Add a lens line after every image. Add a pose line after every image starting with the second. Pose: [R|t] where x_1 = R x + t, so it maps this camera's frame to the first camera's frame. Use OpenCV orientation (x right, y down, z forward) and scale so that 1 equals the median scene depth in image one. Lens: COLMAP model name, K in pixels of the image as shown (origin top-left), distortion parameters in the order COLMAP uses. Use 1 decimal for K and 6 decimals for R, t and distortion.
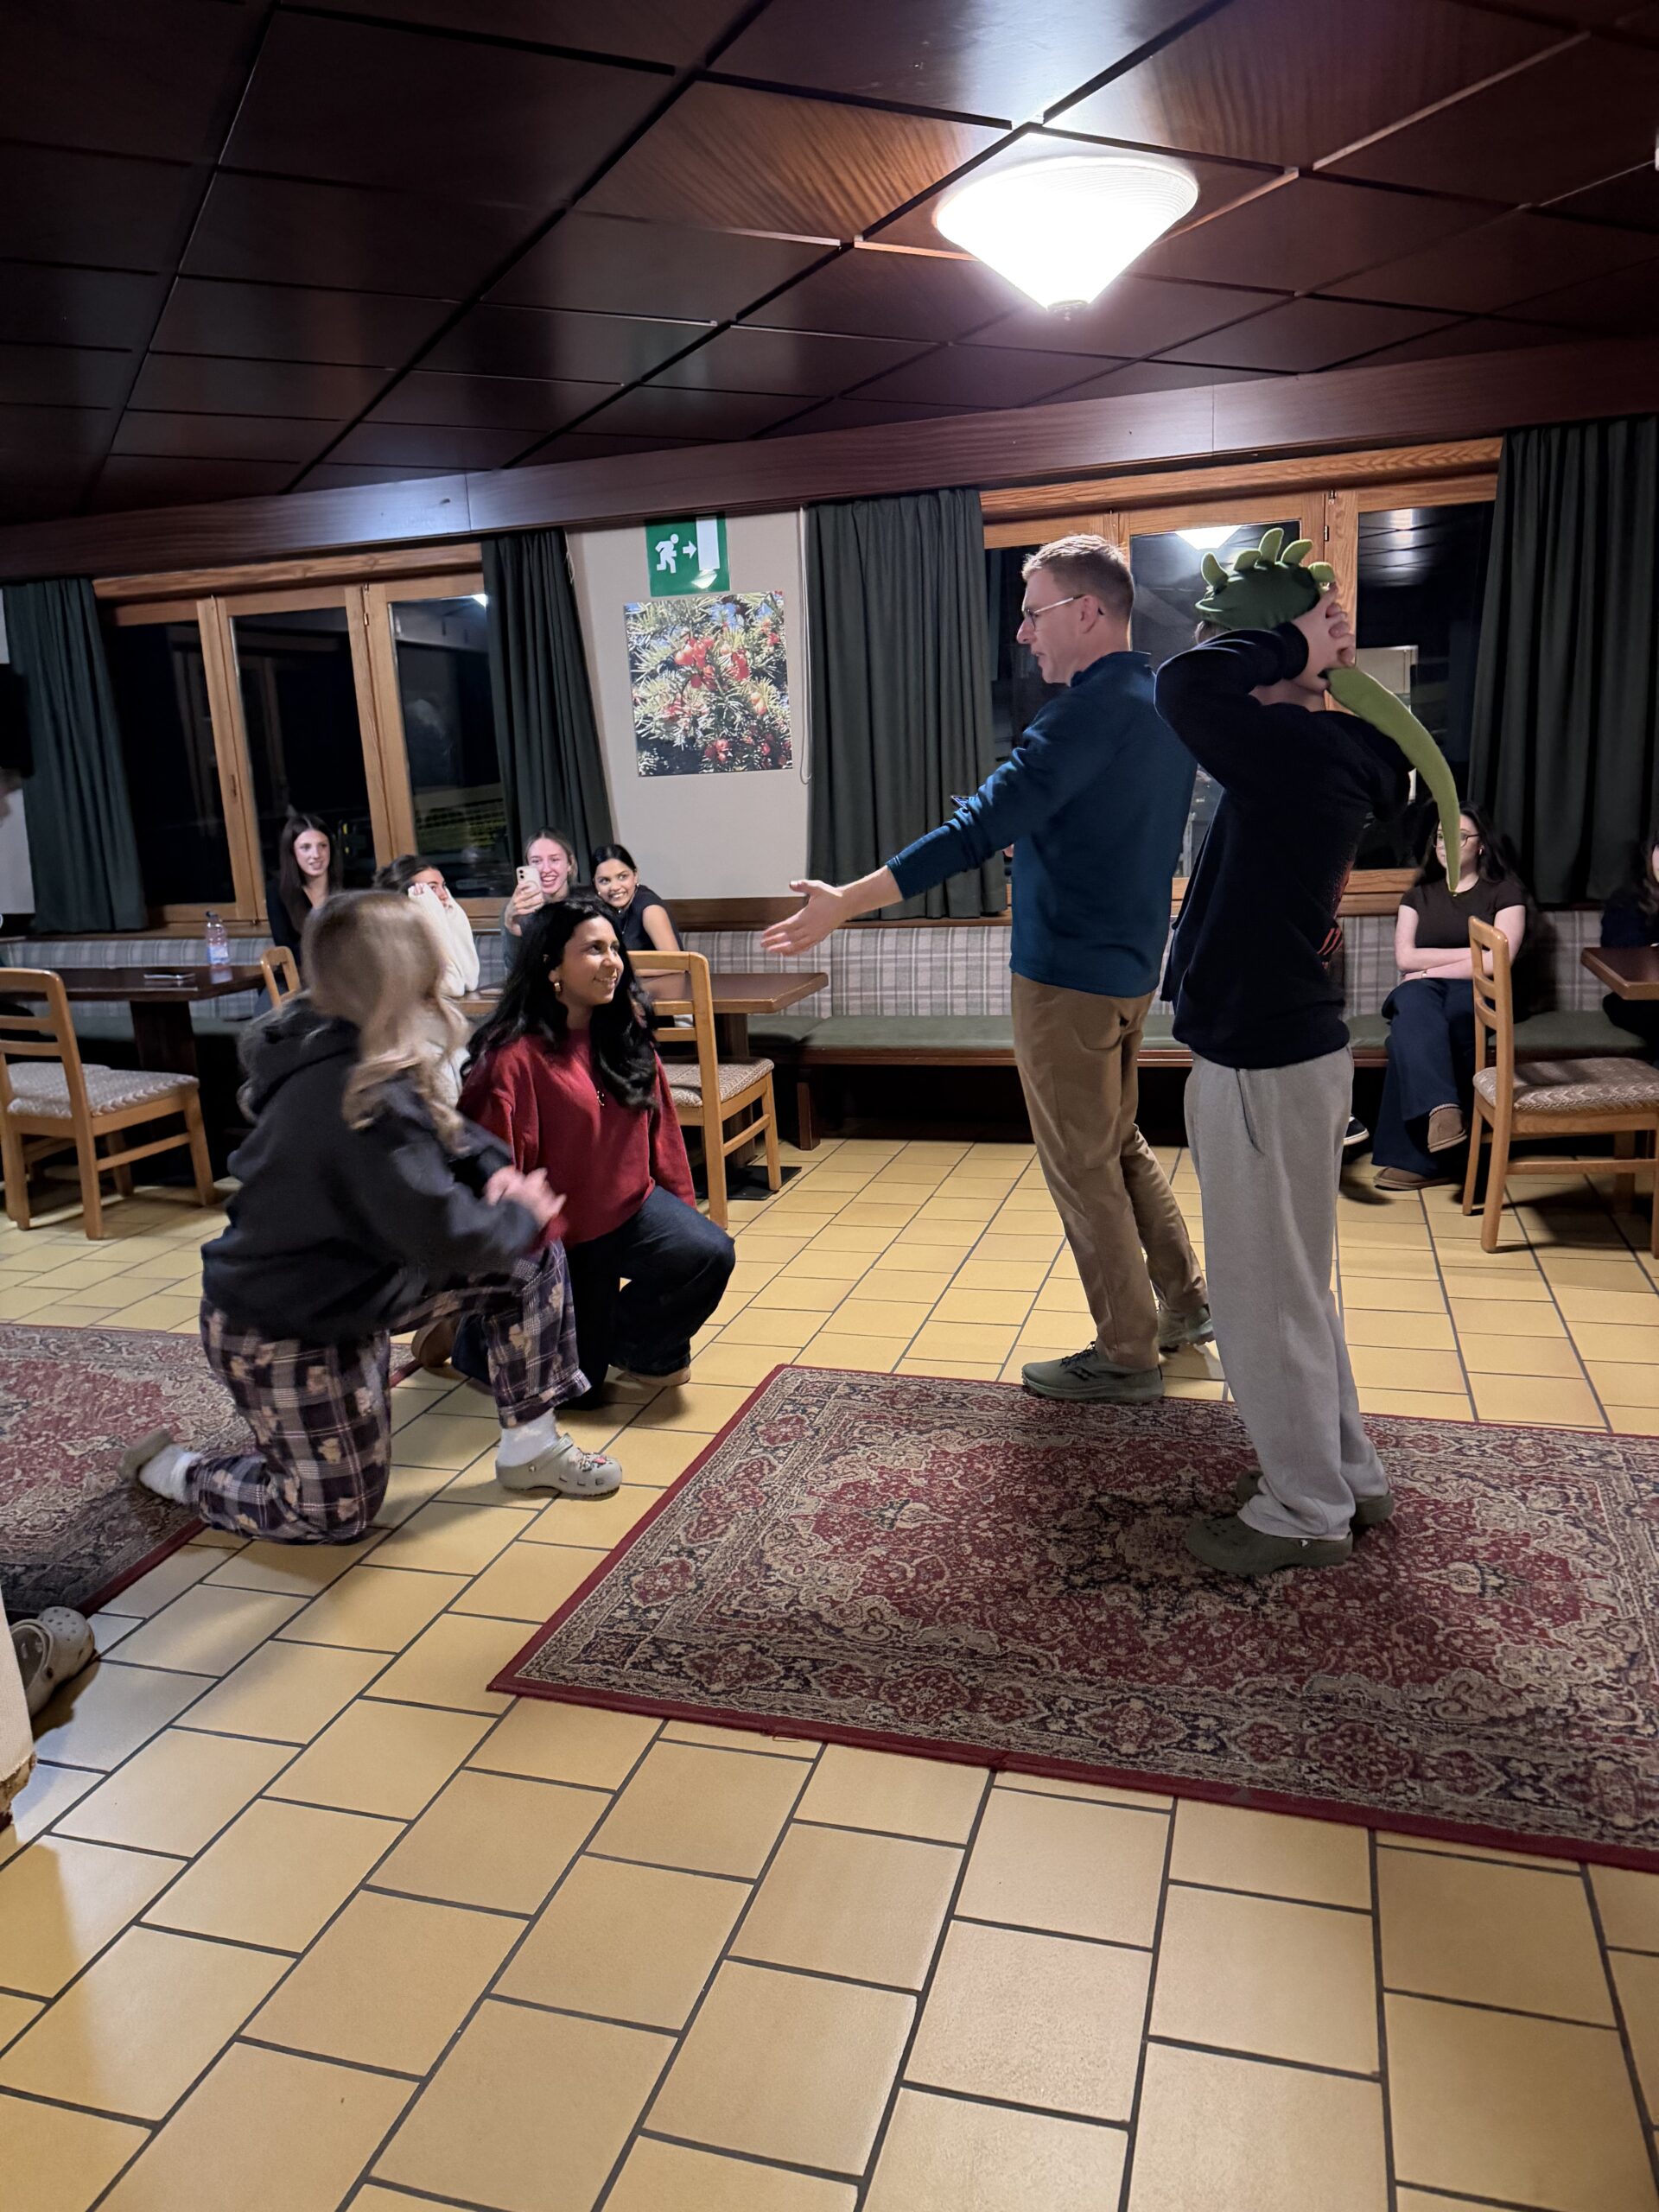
lens RADIAL K [[1554.7, 0, 816.3], [0, 1554.7, 1105.5], [0, 0, 1]] dist [0.137362, -0.148890]
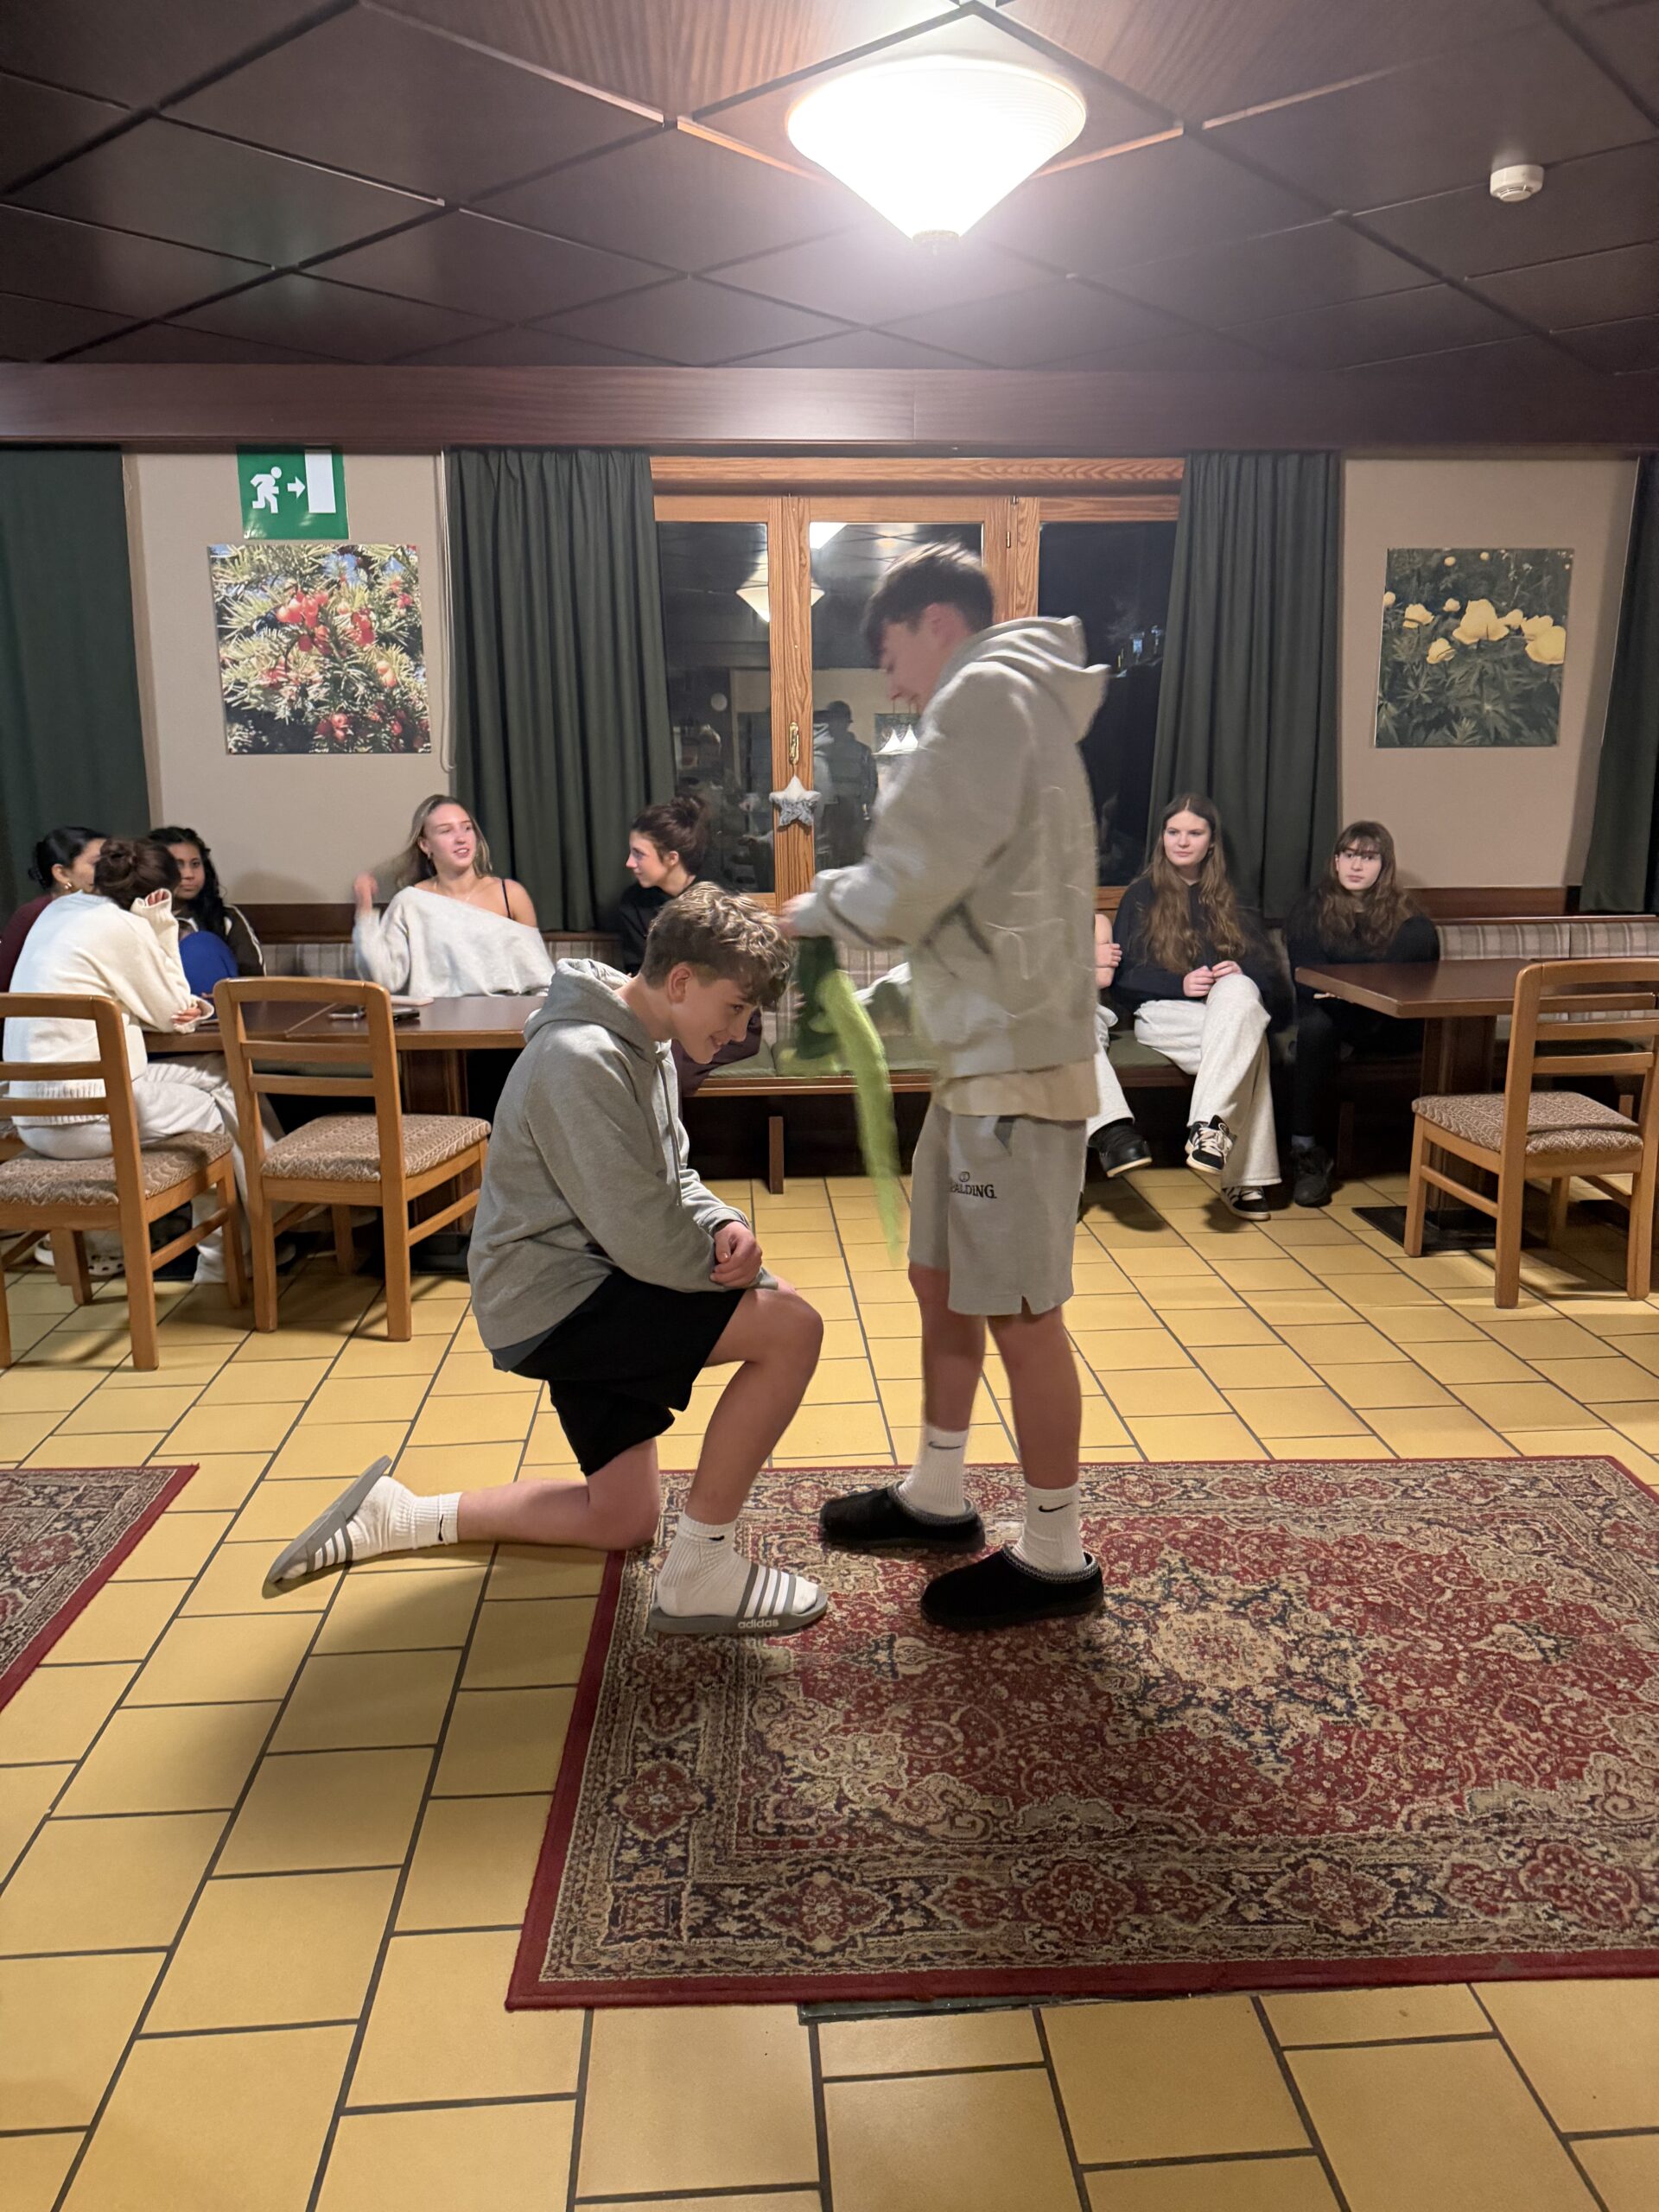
lens RADIAL K [[1614.7, 0, 790.4], [0, 1614.7, 1099.3], [0, 0, 1]] dist [0.036407, -0.001873]
pose [[0.941215, -0.028218, 0.336628, -0.133436], [0.034429, 0.999329, -0.012494, -0.009162], [-0.336050, 0.023349, 0.941555, 0.109923]]
